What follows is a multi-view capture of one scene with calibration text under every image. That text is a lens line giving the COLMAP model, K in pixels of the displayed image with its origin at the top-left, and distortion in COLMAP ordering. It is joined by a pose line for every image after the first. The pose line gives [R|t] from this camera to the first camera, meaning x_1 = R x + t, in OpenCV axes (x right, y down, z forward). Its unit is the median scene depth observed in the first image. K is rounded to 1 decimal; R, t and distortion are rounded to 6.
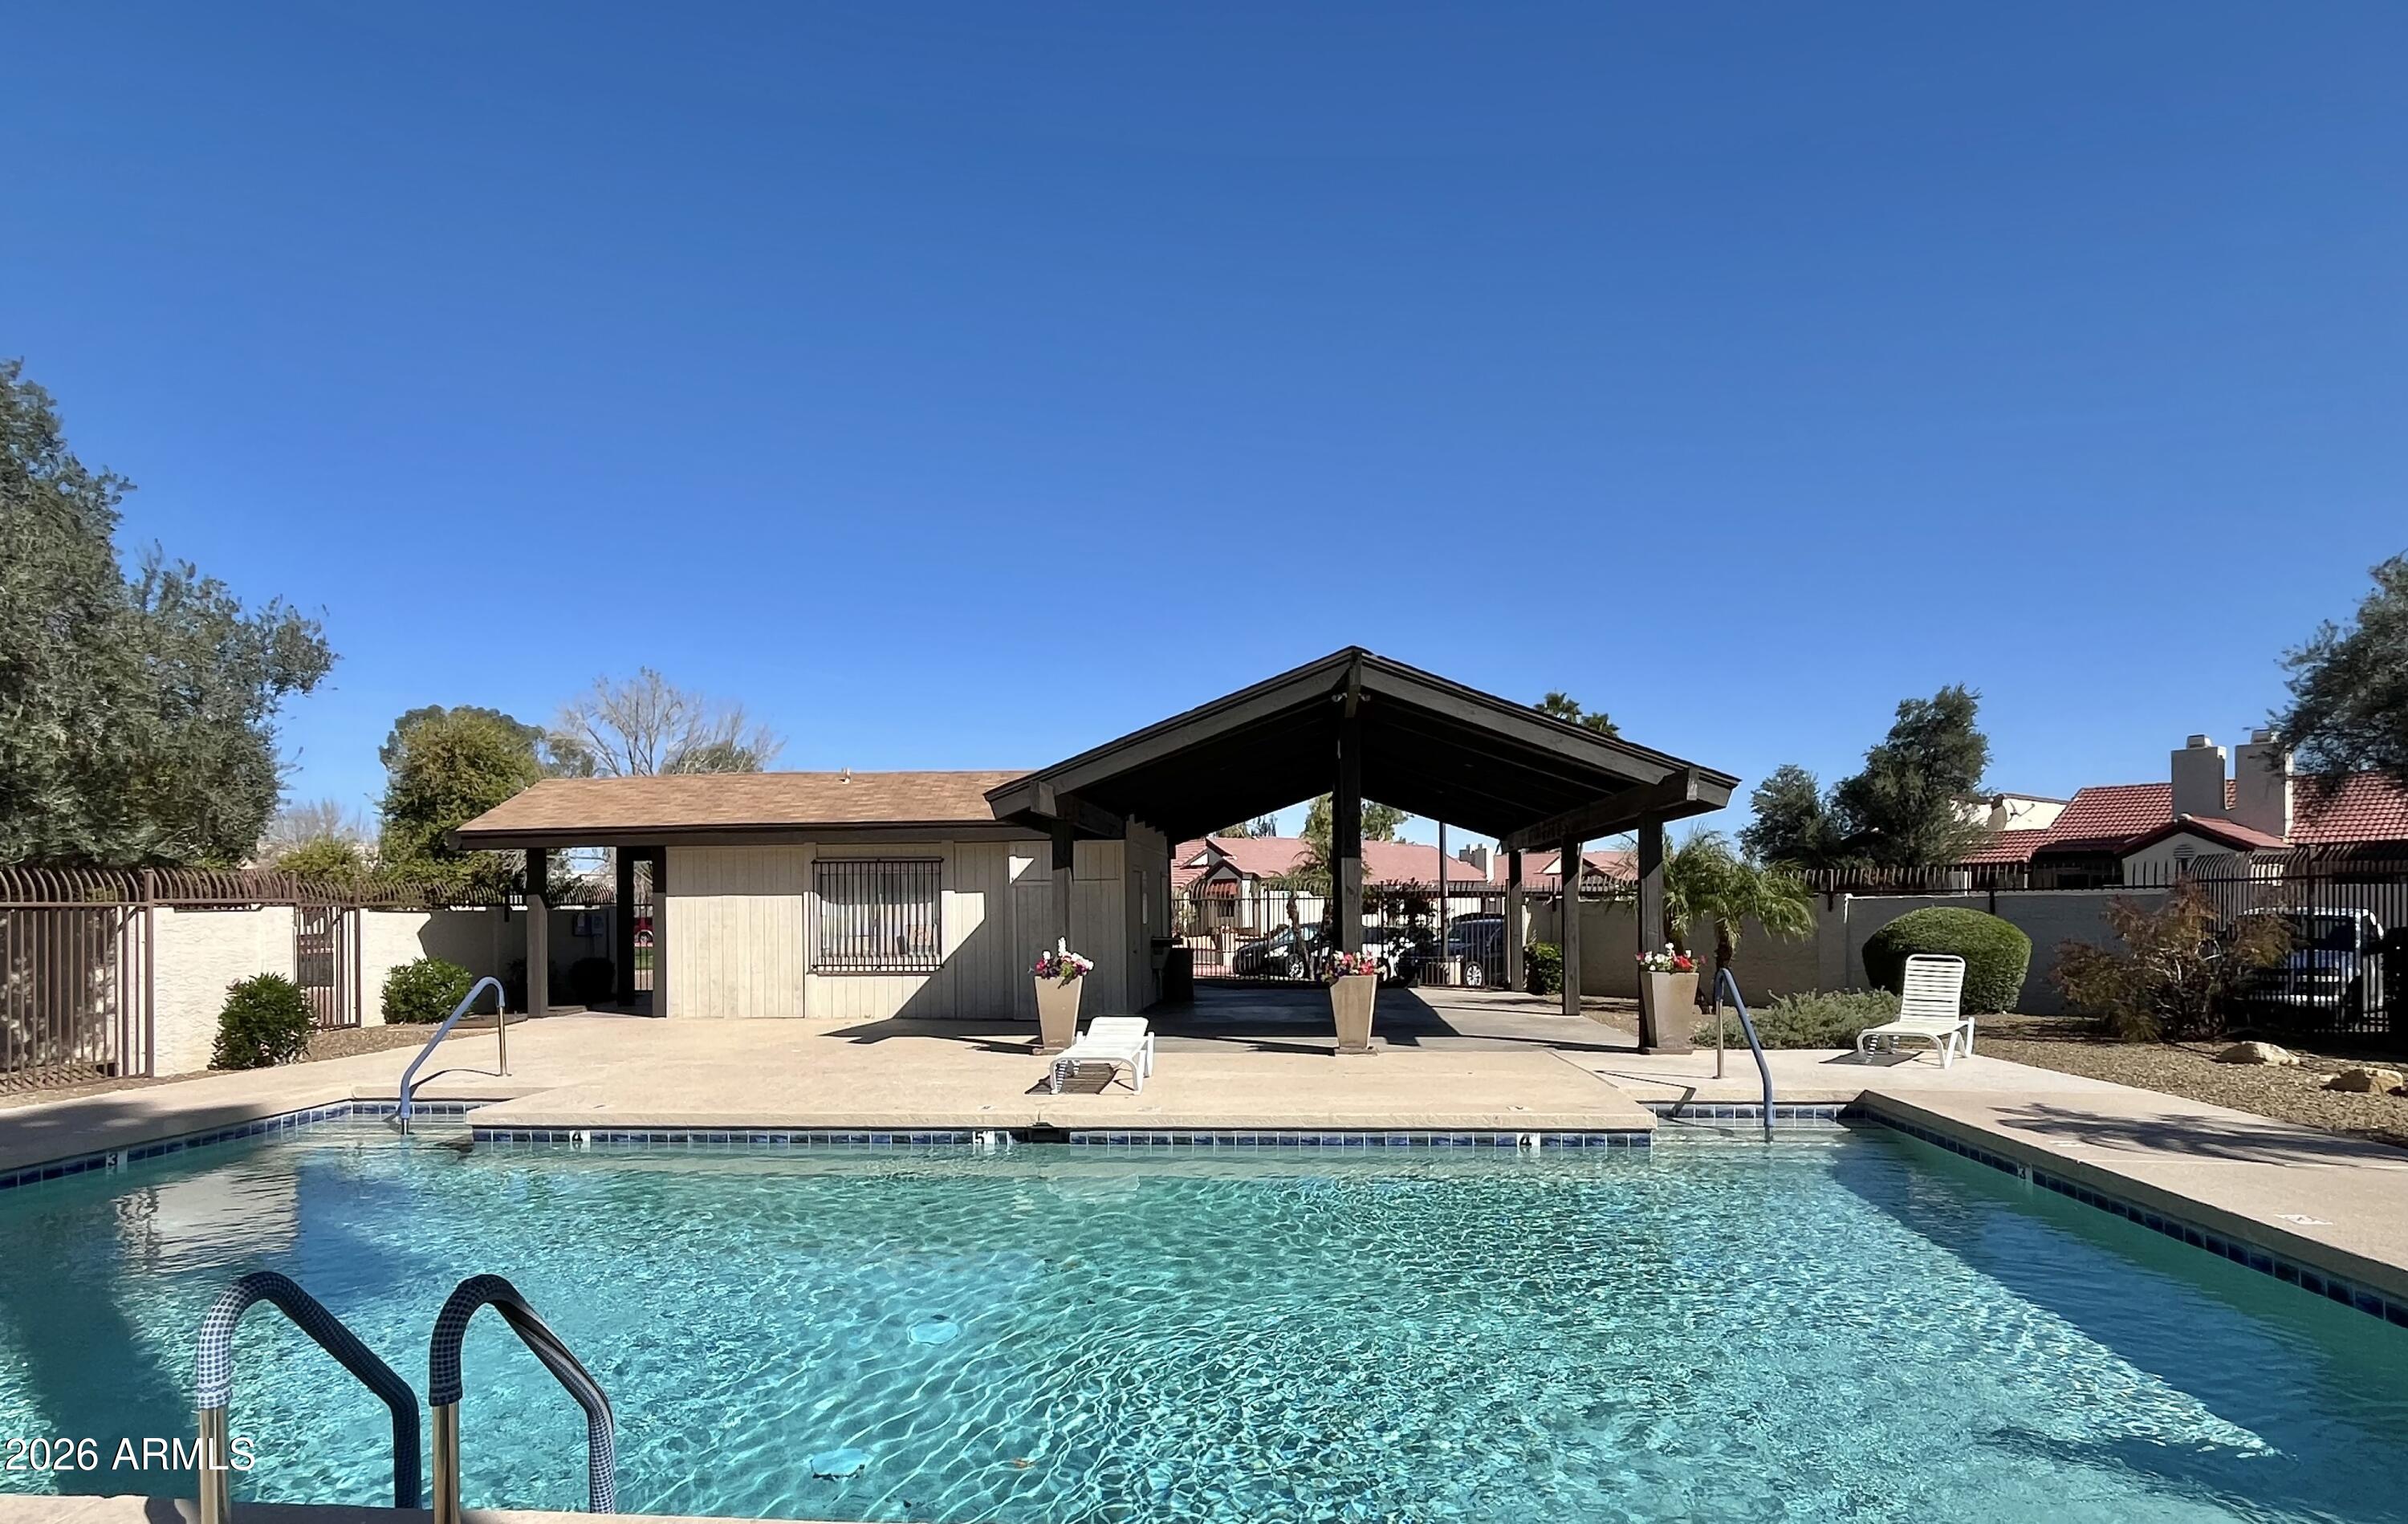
lens RADIAL K [[1315.1, 0, 1219.9], [0, 1315.1, 909.1], [0, 0, 1]] dist [-0.000051, -0.006637]
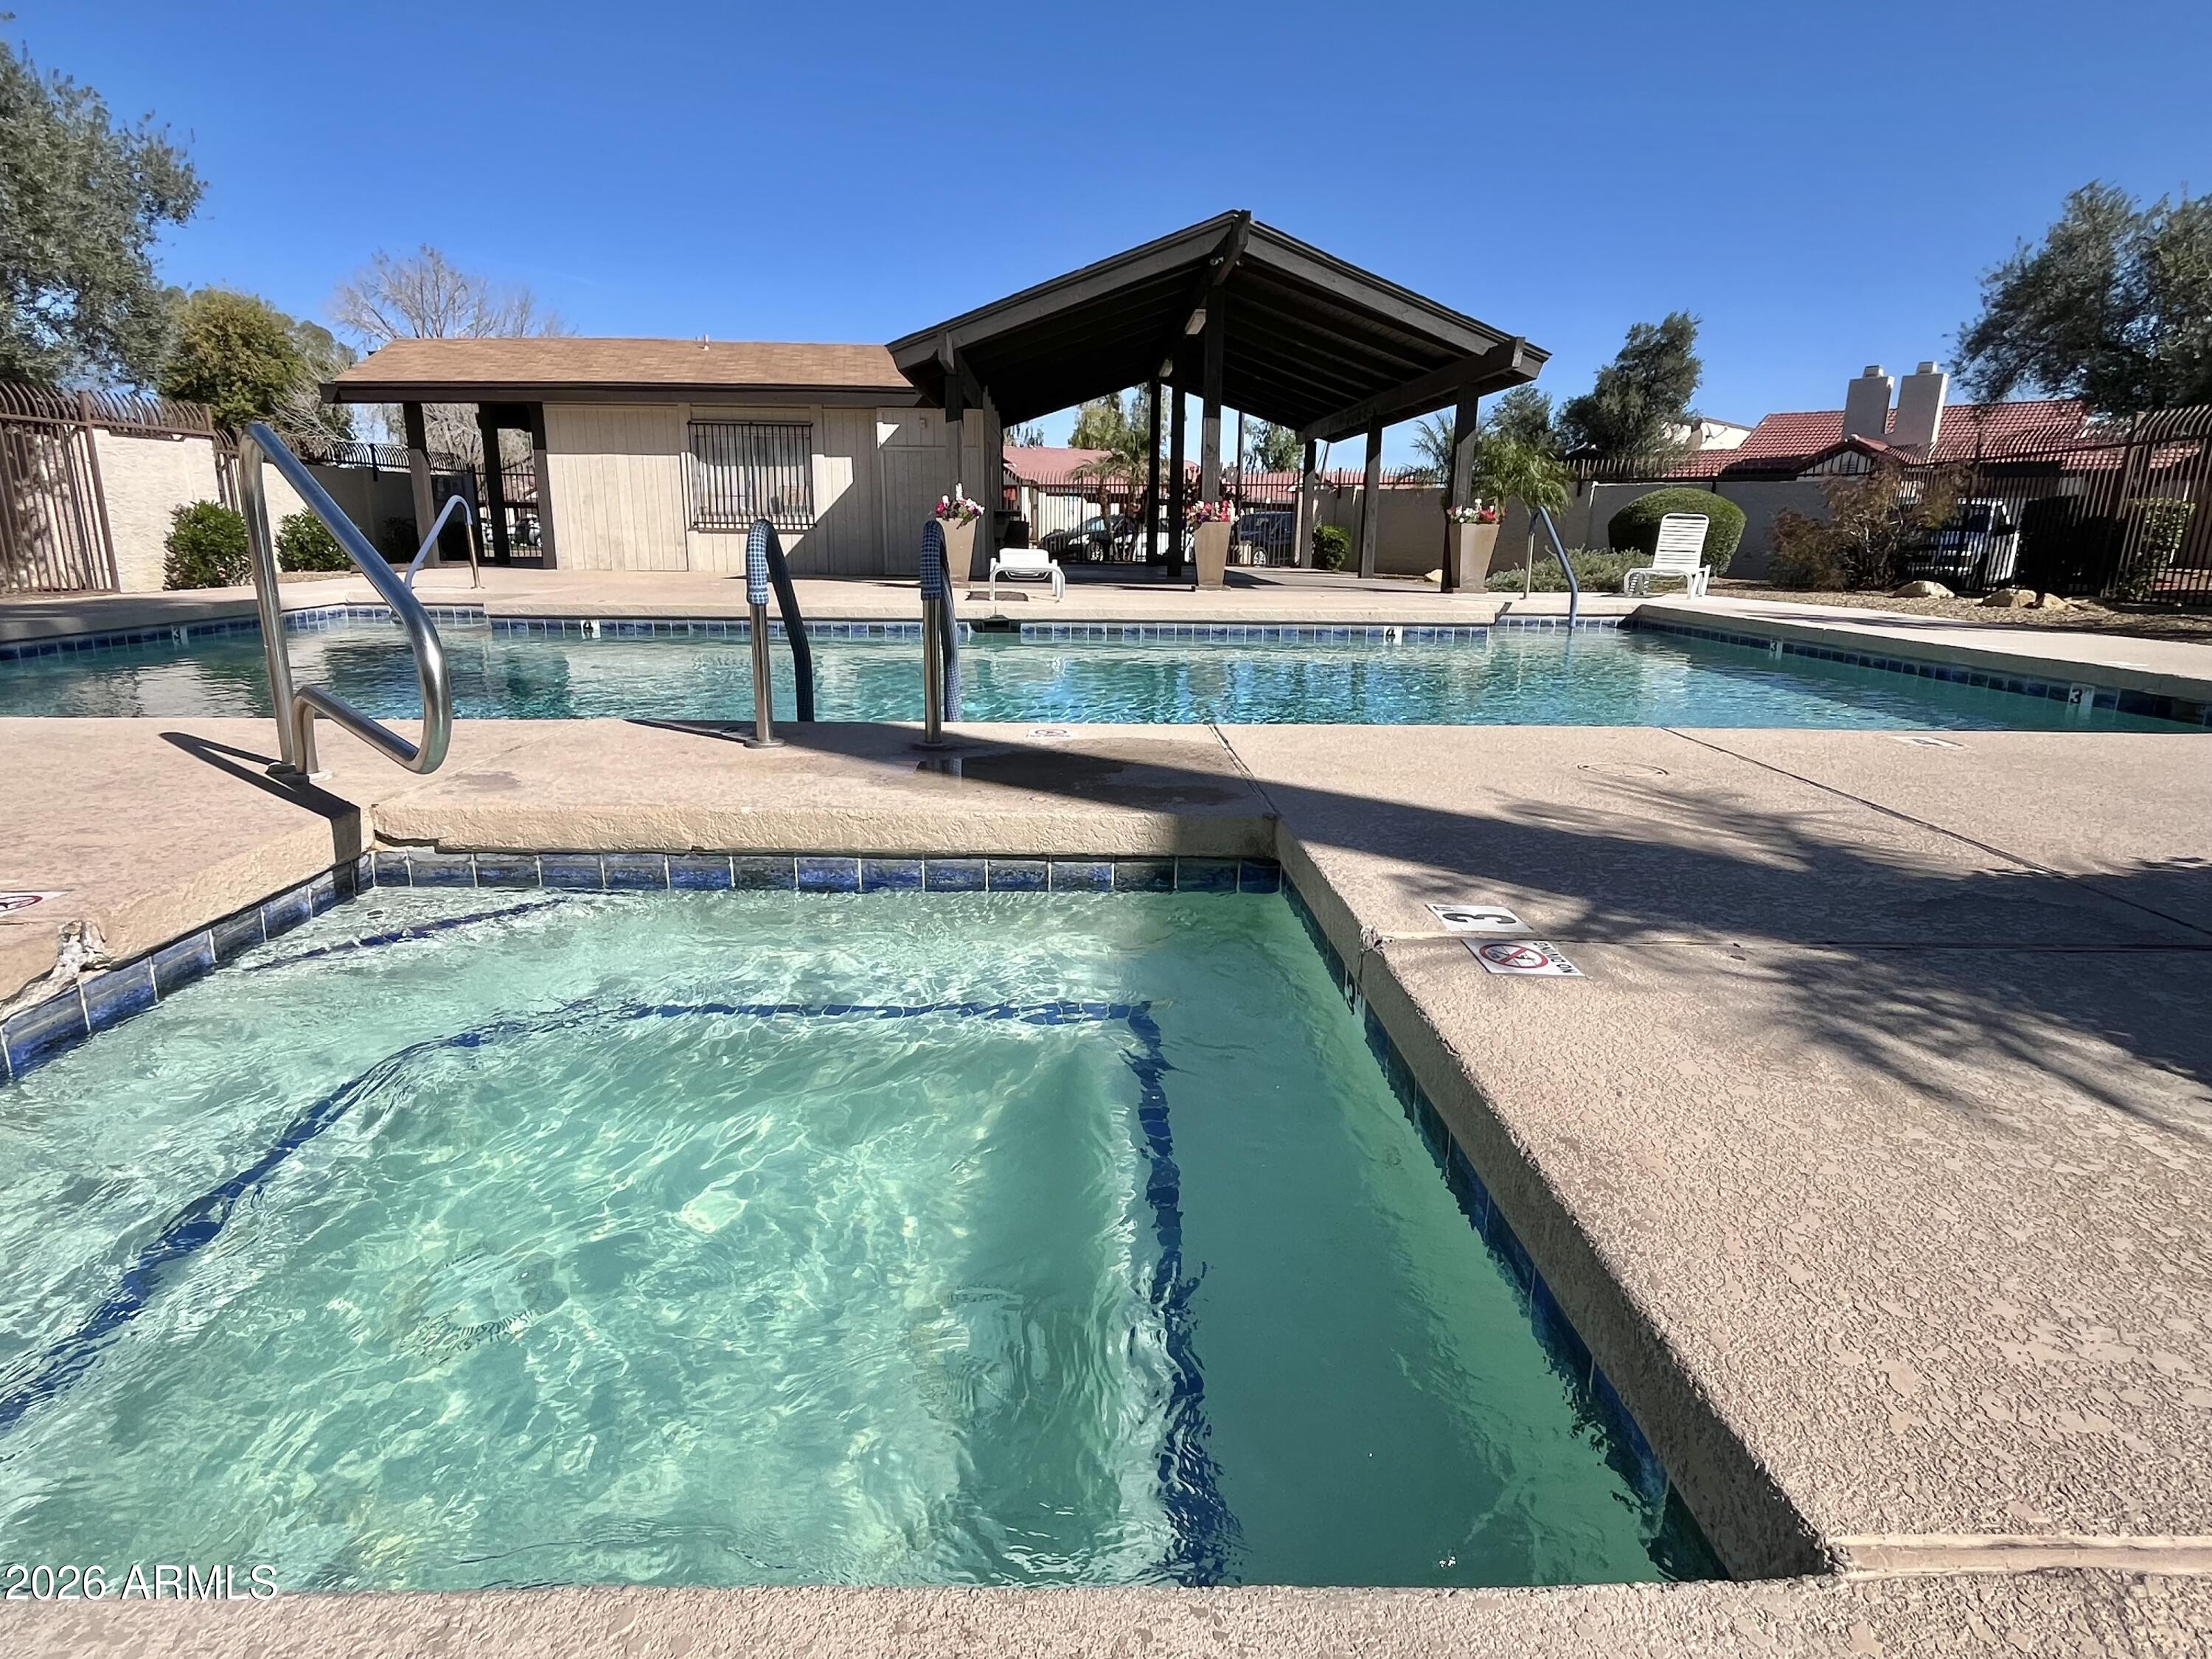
lens RADIAL K [[1180.0, 0, 1106.0], [0, 1180.0, 829.5], [0, 0, 1]] dist [-0.004692, -0.001599]
pose [[0.993903, -0.005557, 0.110116, -0.082626], [-0.021715, 0.969301, 0.244917, 0.045323], [-0.108096, -0.245815, 0.963271, -0.050084]]
